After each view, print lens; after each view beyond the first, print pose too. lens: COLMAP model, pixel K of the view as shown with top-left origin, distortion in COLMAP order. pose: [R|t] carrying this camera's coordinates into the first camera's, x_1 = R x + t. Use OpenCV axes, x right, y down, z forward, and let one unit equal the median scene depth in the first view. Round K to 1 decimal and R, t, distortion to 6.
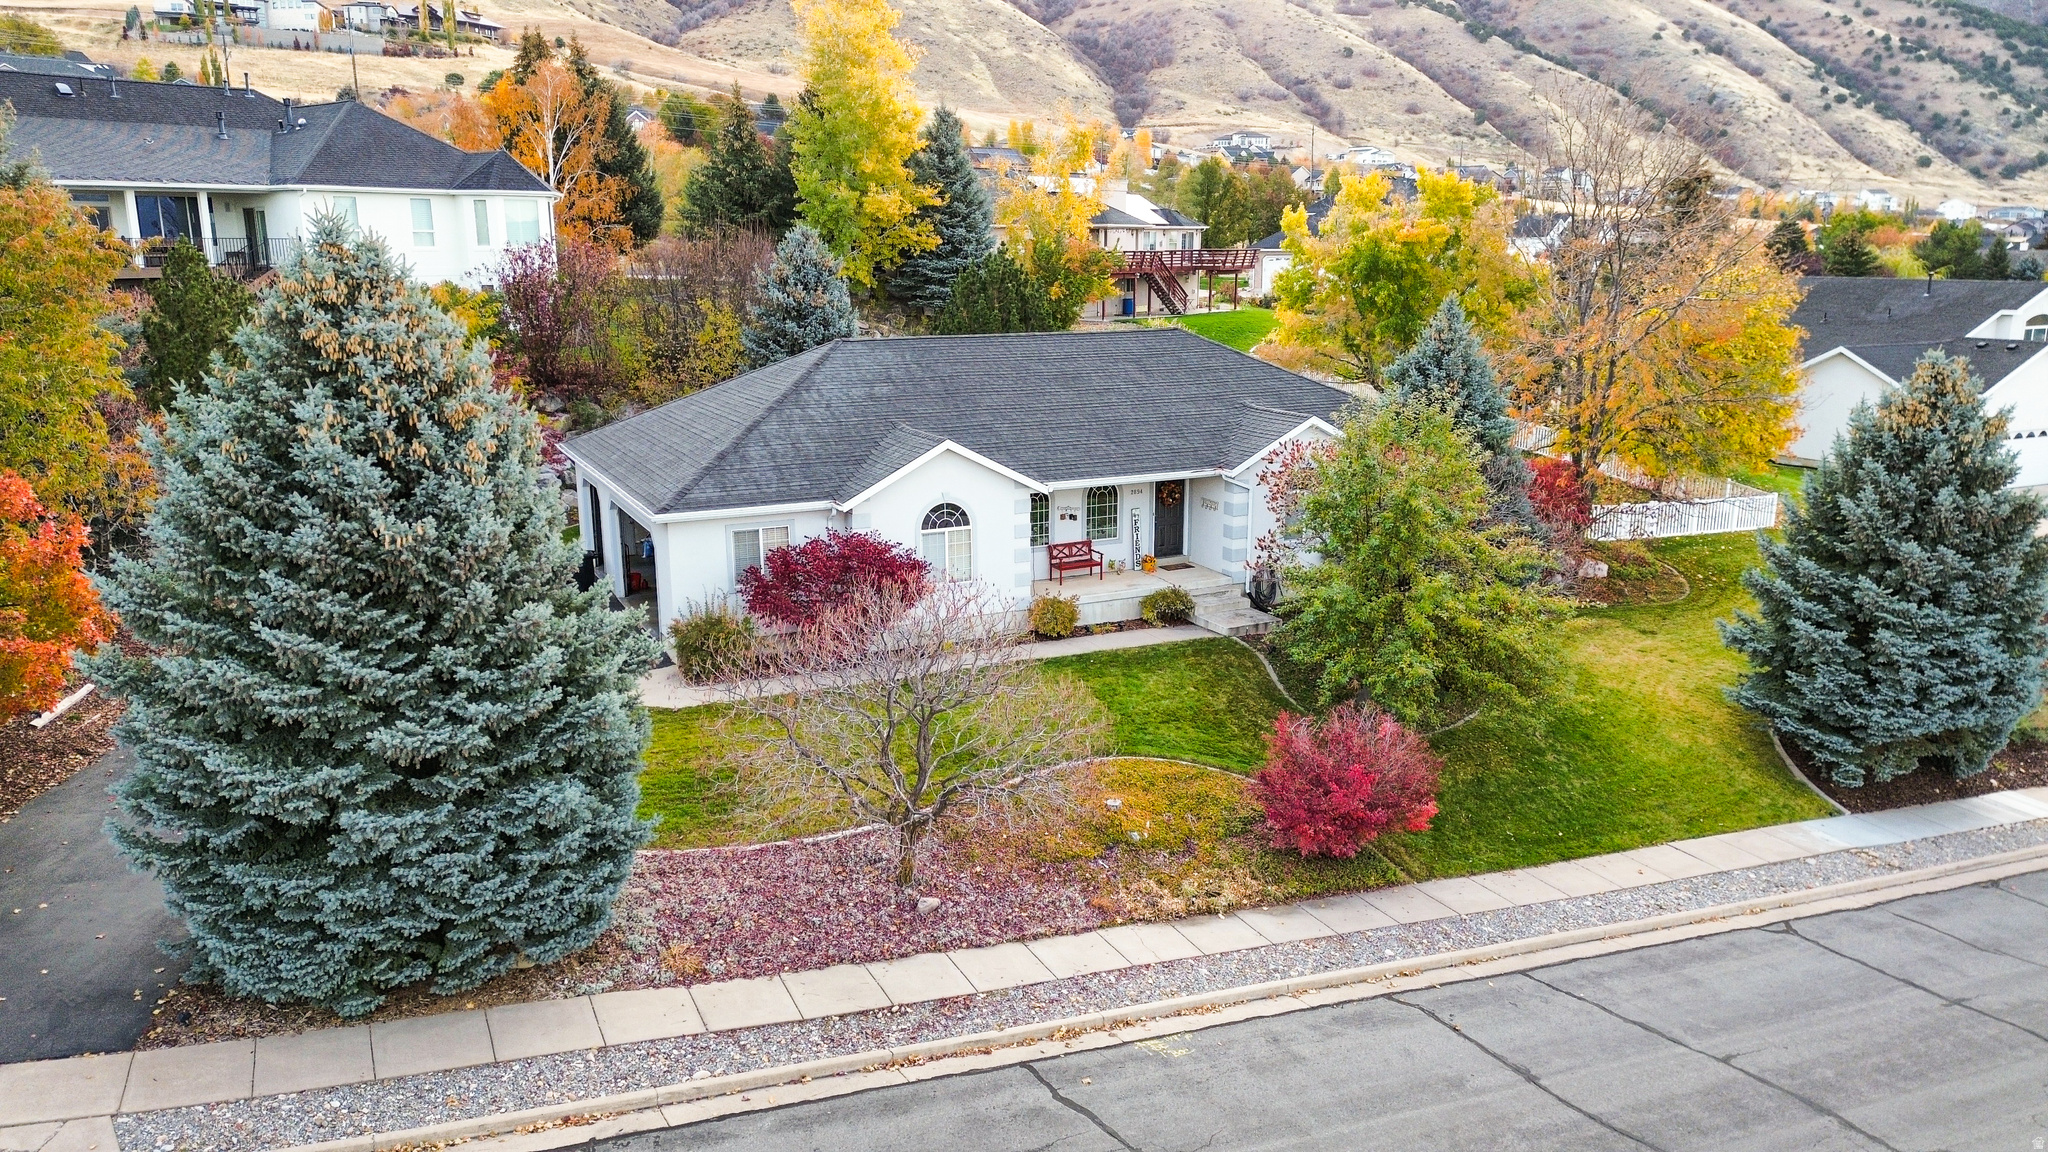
lens RADIAL K [[1441.8, 0, 1029.9], [0, 1441.8, 575.8], [0, 0, 1]] dist [0.071059, -0.063742]
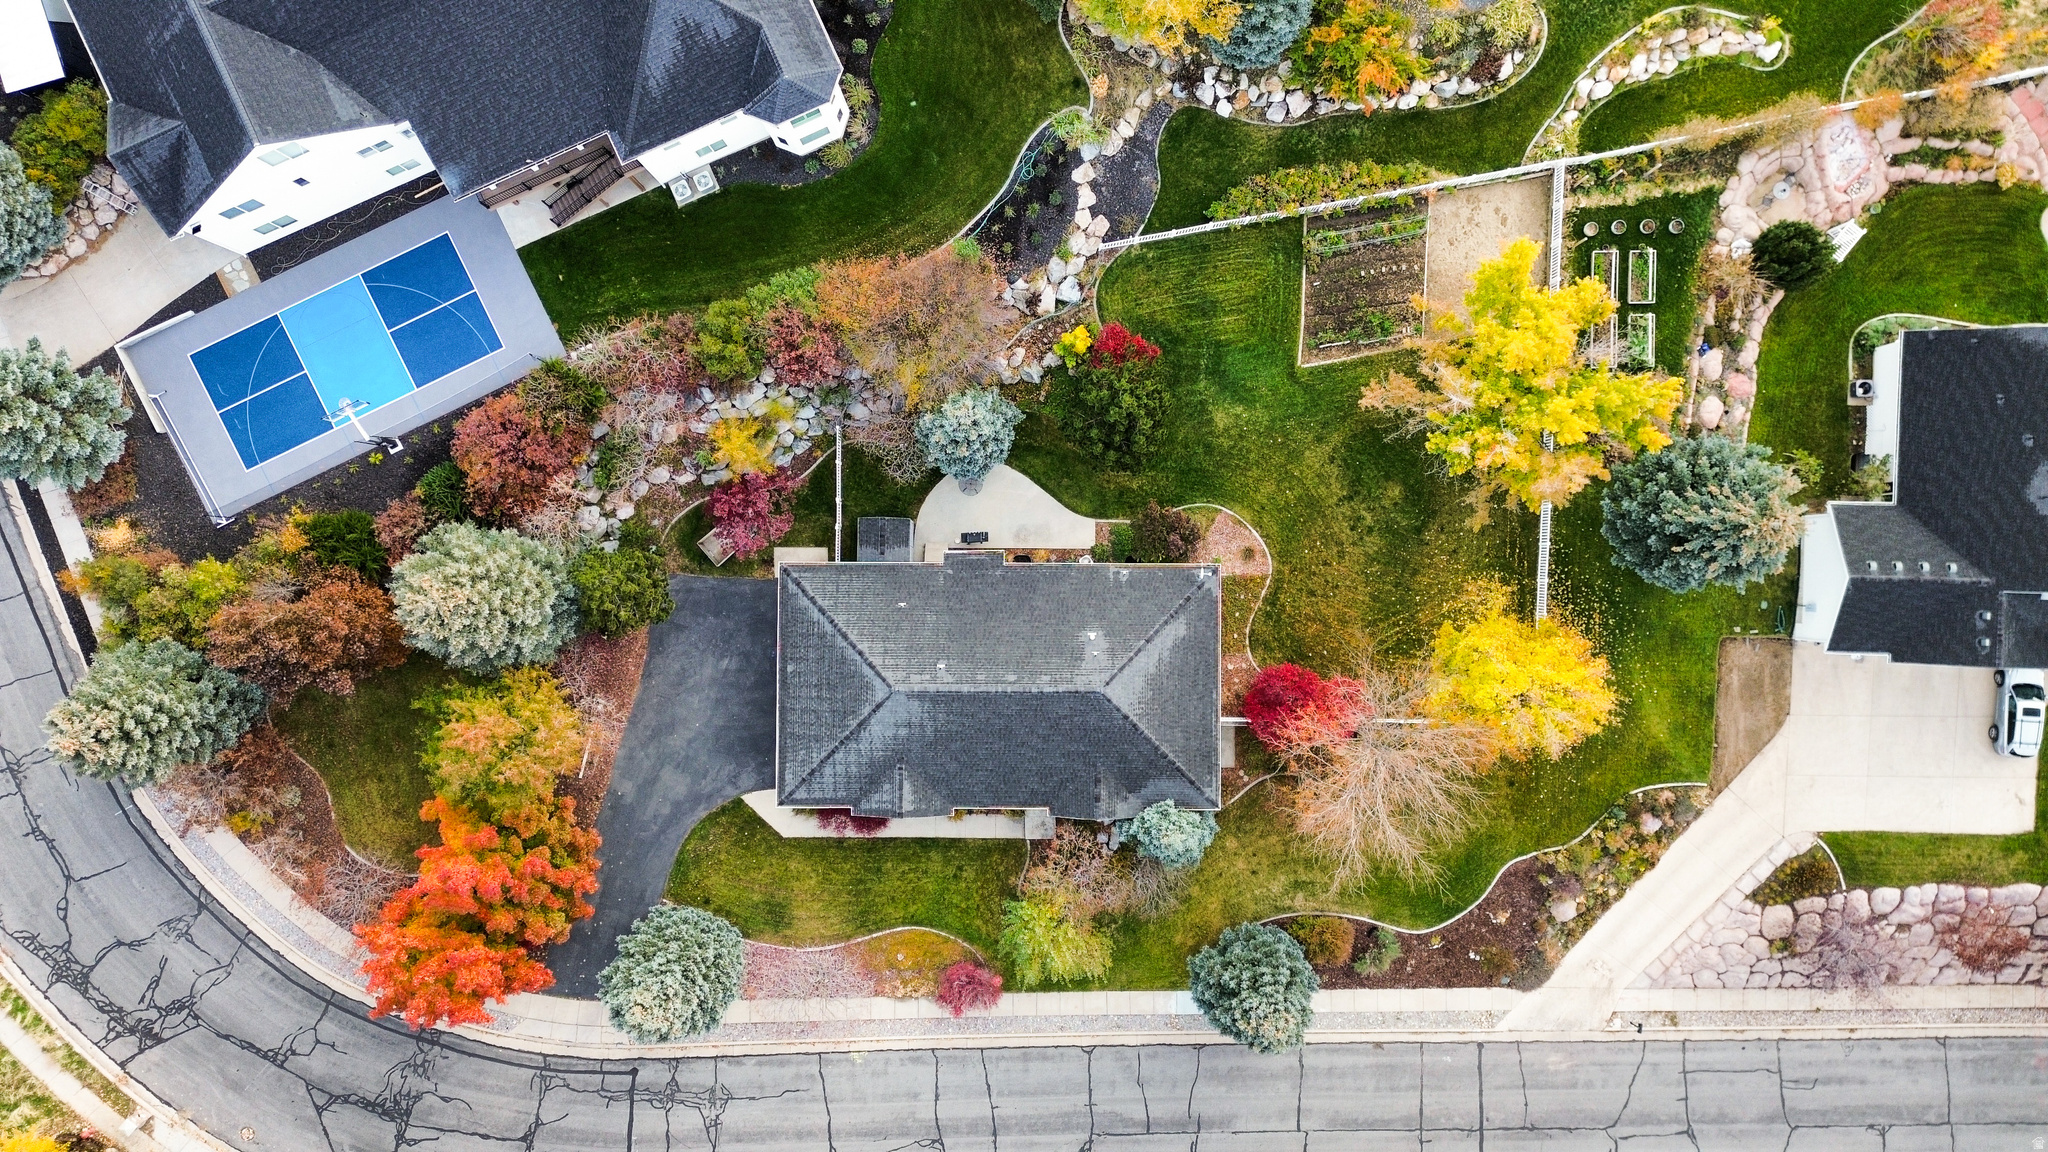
lens RADIAL K [[1441.8, 0, 1027.7], [0, 1441.8, 575.8], [0, 0, 1]] dist [0.071059, -0.063742]
pose [[0.894972, 0.446104, -0.004132, -0.035803], [-0.093667, 0.196955, 0.975928, -2.268988], [0.436179, -0.873041, 0.218054, 0.872404]]
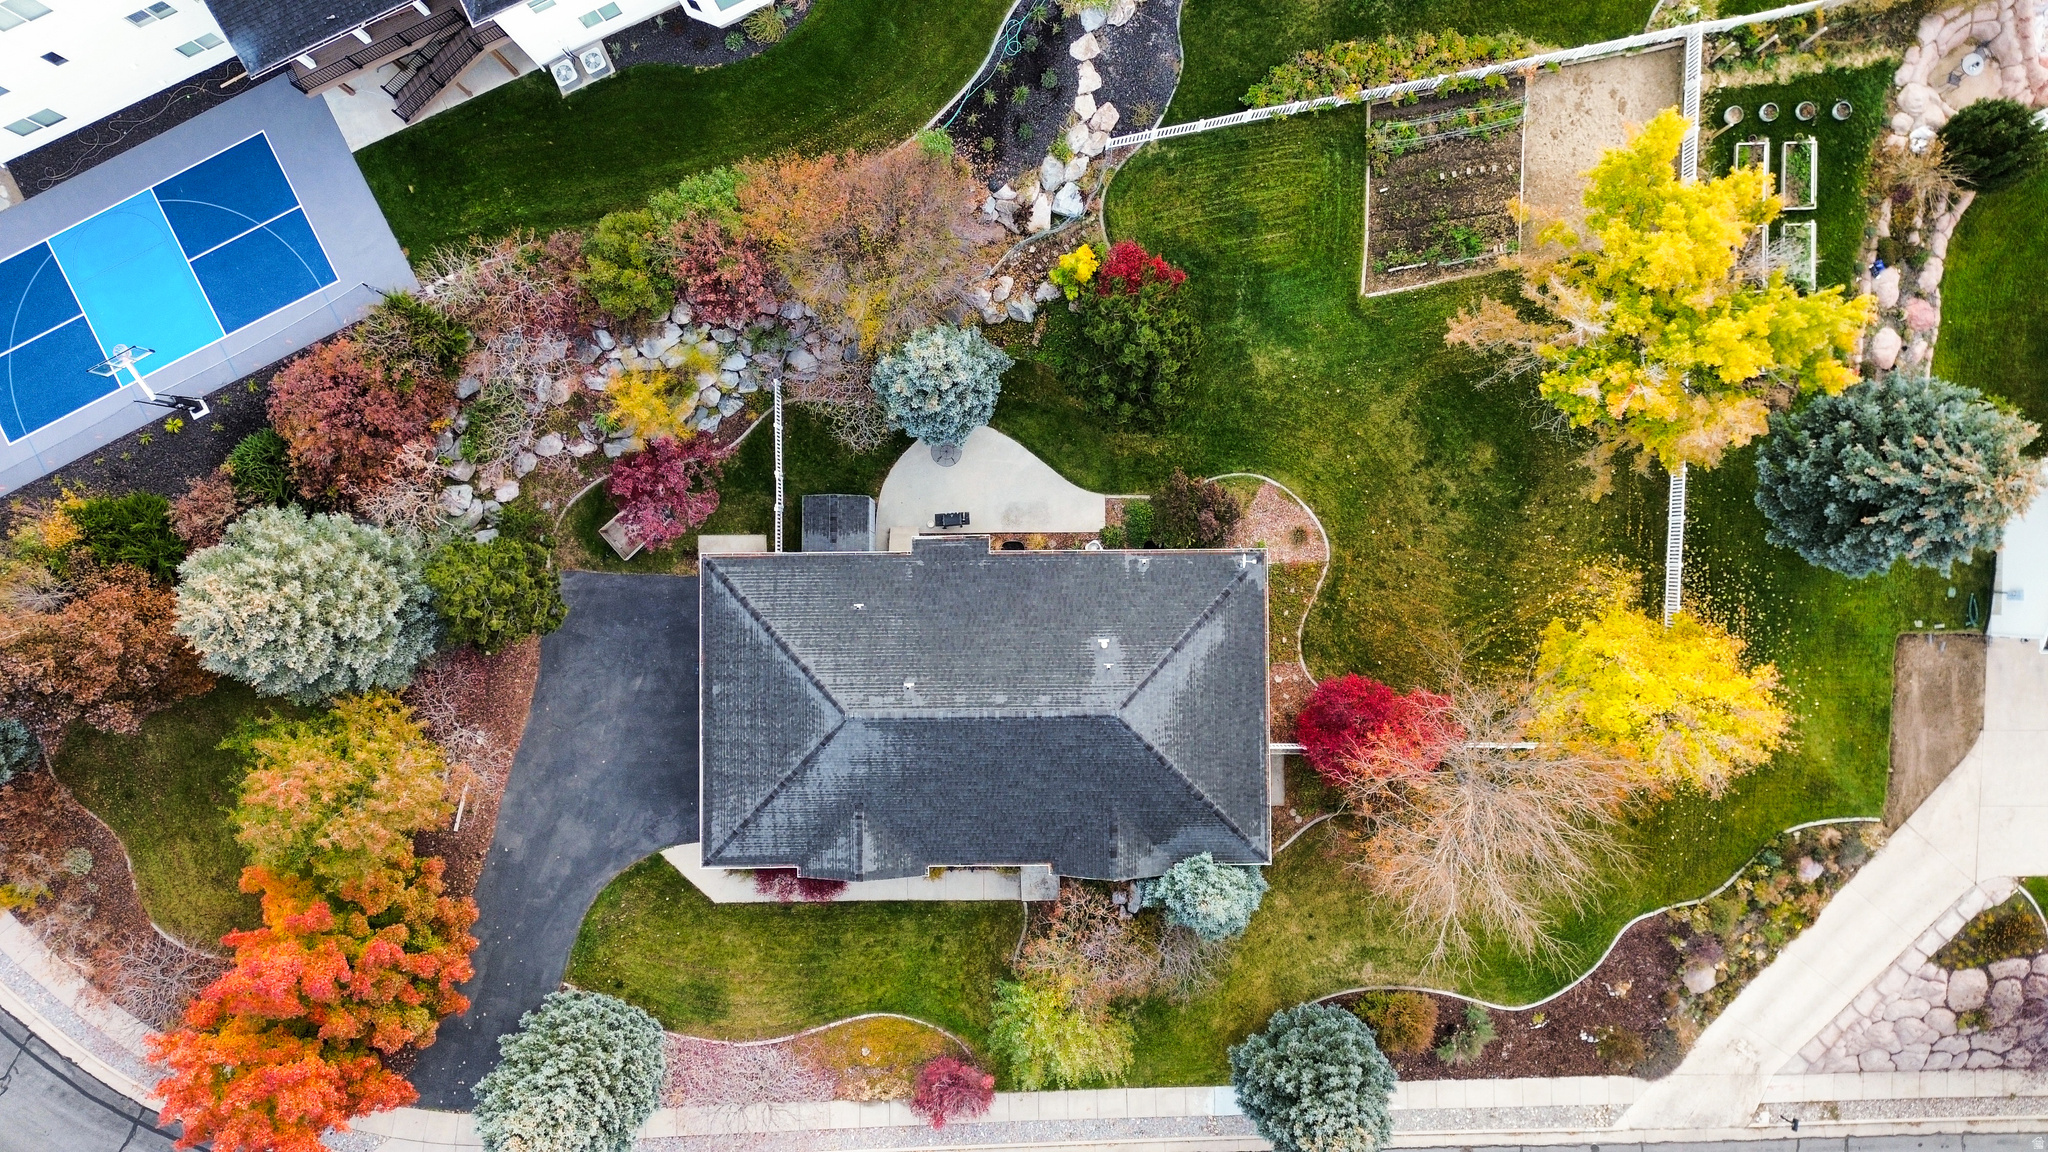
lens RADIAL K [[1441.8, 0, 1020.8], [0, 1441.8, 577.1], [0, 0, 1]] dist [0.071059, -0.063742]
pose [[0.900625, 0.434550, -0.006438, -0.027711], [-0.087855, 0.196552, 0.976549, -1.799598], [0.425625, -0.878939, 0.215197, 0.971839]]
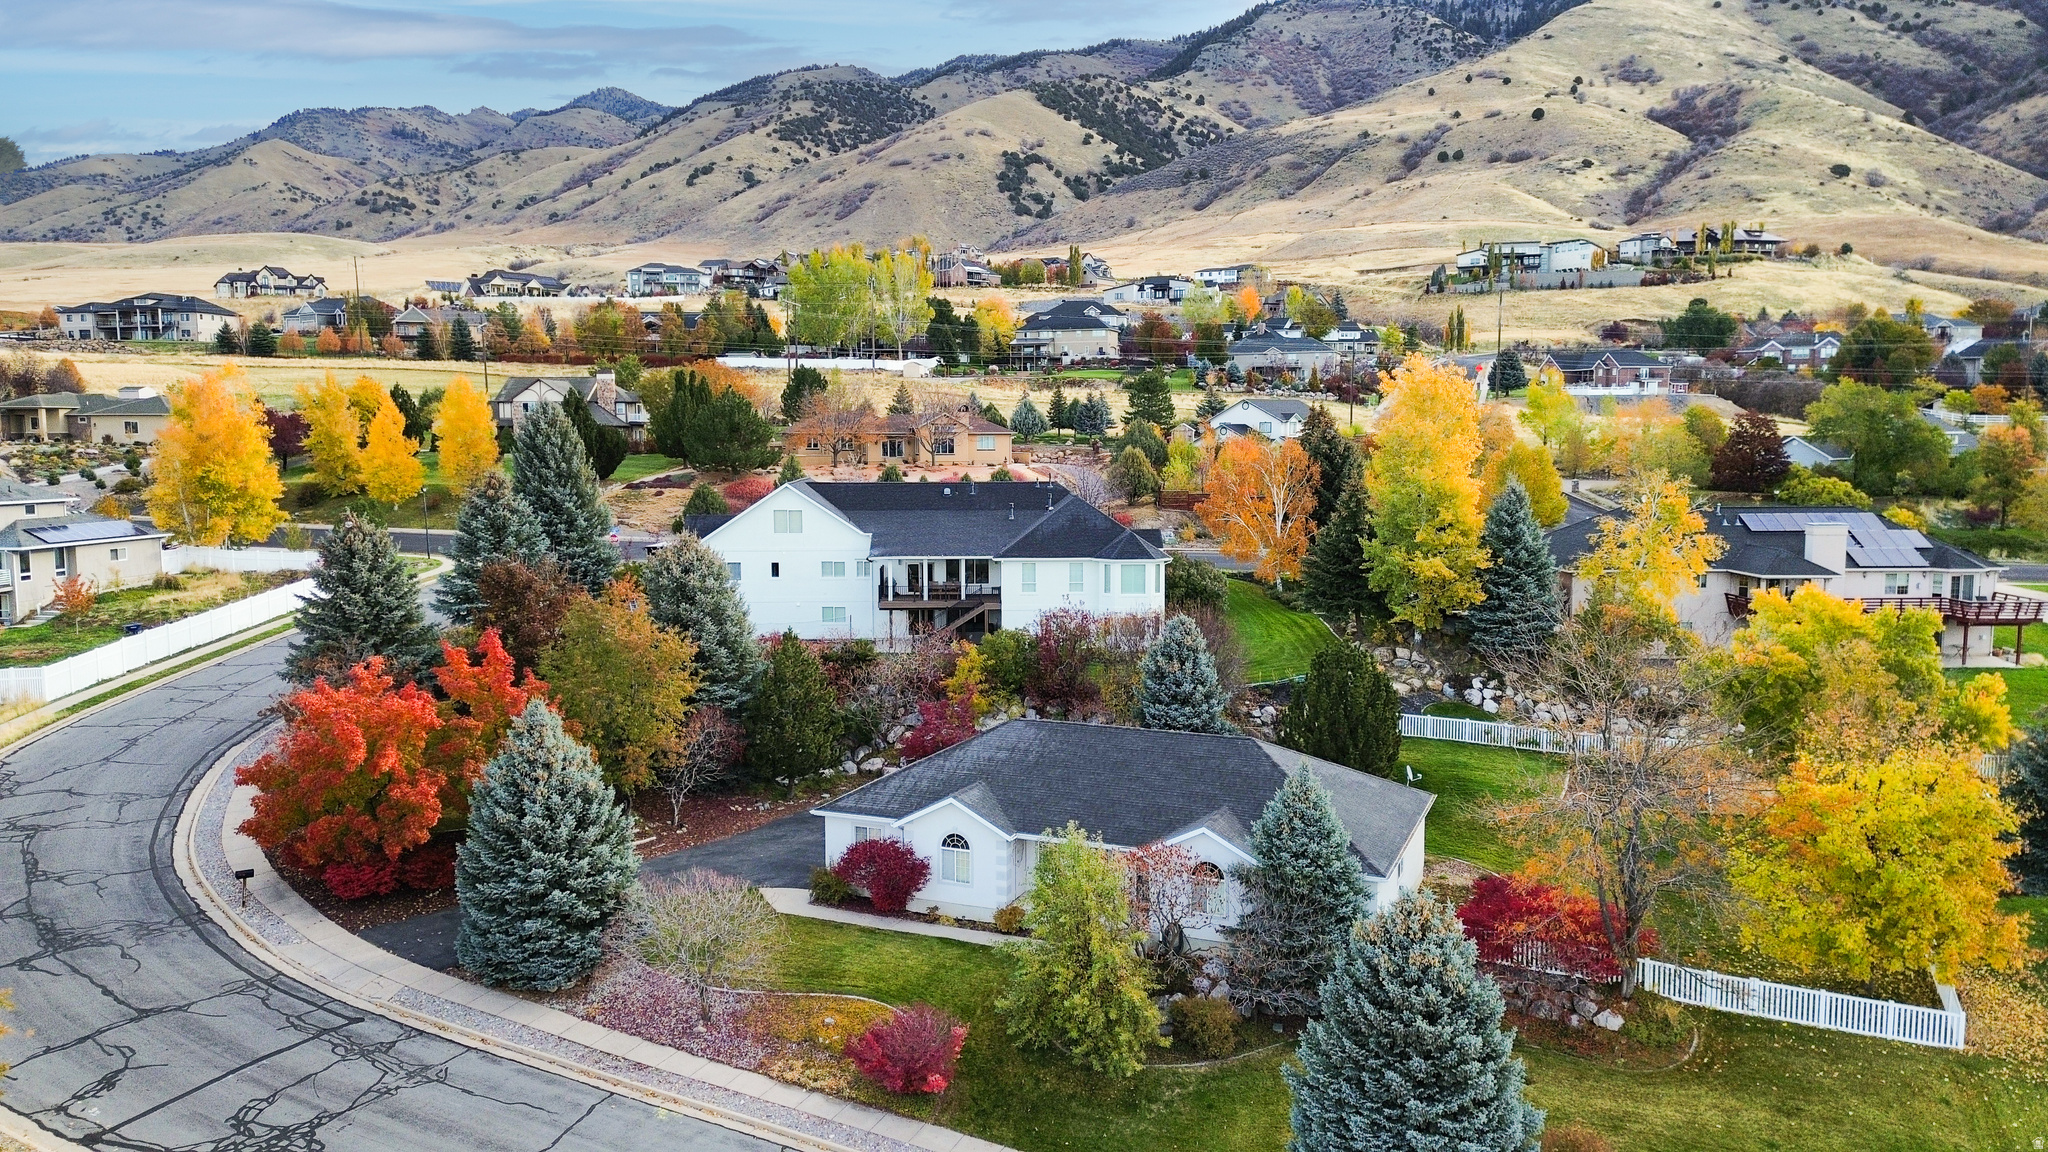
lens RADIAL K [[1441.8, 0, 1021.8], [0, 1441.8, 575.1], [0, 0, 1]] dist [0.071059, -0.063742]
pose [[0.652163, 0.078294, -0.754025, 1.201448], [-0.169552, 0.984520, -0.044420, -0.277047], [0.738875, 0.156816, 0.655342, -0.101889]]
